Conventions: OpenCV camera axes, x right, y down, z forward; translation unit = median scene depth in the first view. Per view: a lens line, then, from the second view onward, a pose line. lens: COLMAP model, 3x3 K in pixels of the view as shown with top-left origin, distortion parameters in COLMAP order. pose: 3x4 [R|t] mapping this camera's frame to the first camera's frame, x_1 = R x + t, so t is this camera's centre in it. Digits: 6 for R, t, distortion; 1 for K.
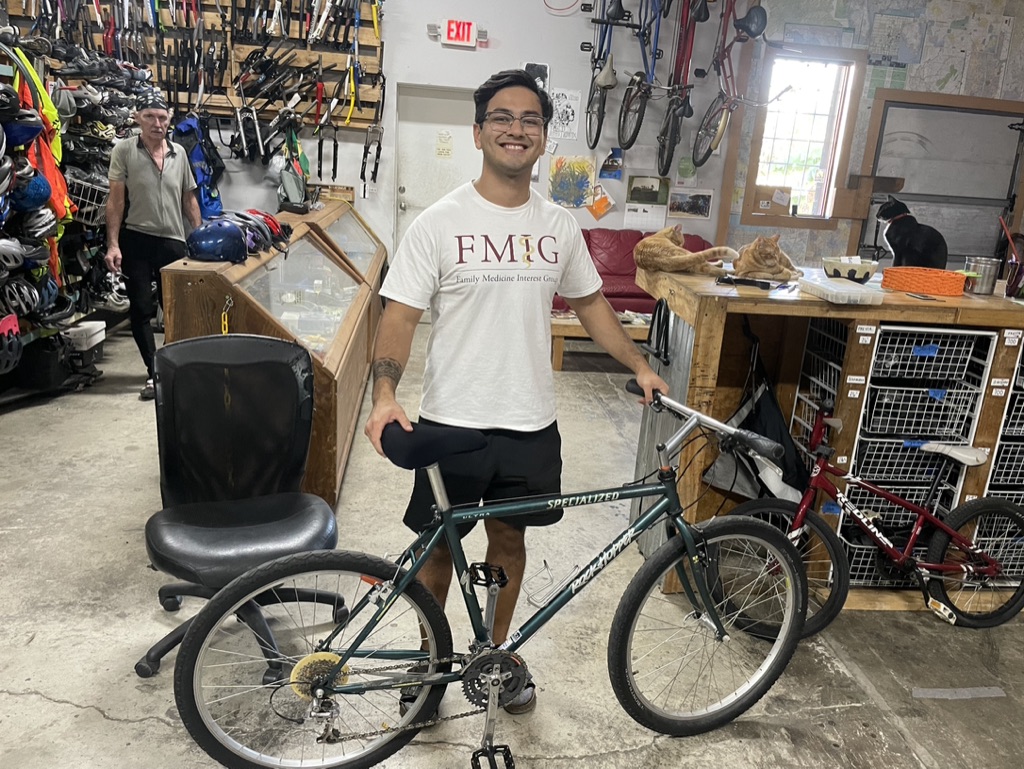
lens RADIAL K [[785.4, 0, 518.0], [0, 785.4, 381.0], [0, 0, 1]] dist [0.044244, -0.056556]
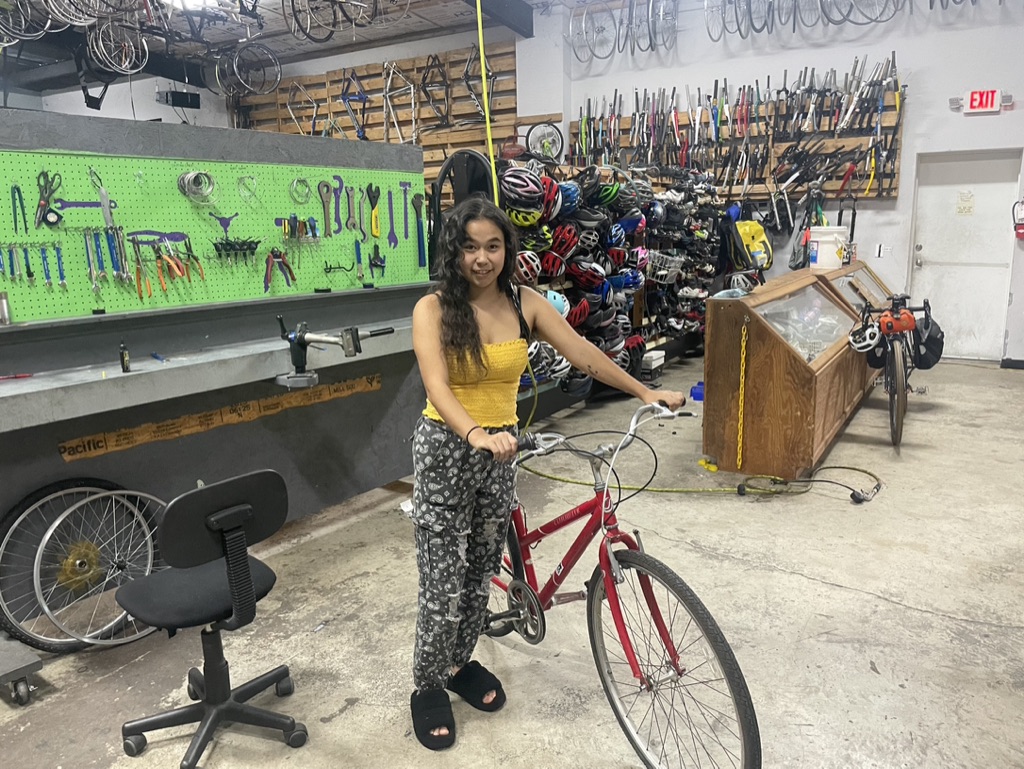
lens RADIAL K [[785.4, 0, 510.4], [0, 785.4, 385.2], [0, 0, 1]] dist [0.044244, -0.056556]
pose [[0.789834, 0.038381, -0.612119, 0.096940], [-0.093021, 0.993991, -0.057703, 0.071142], [0.606226, 0.102516, 0.788658, -0.213636]]
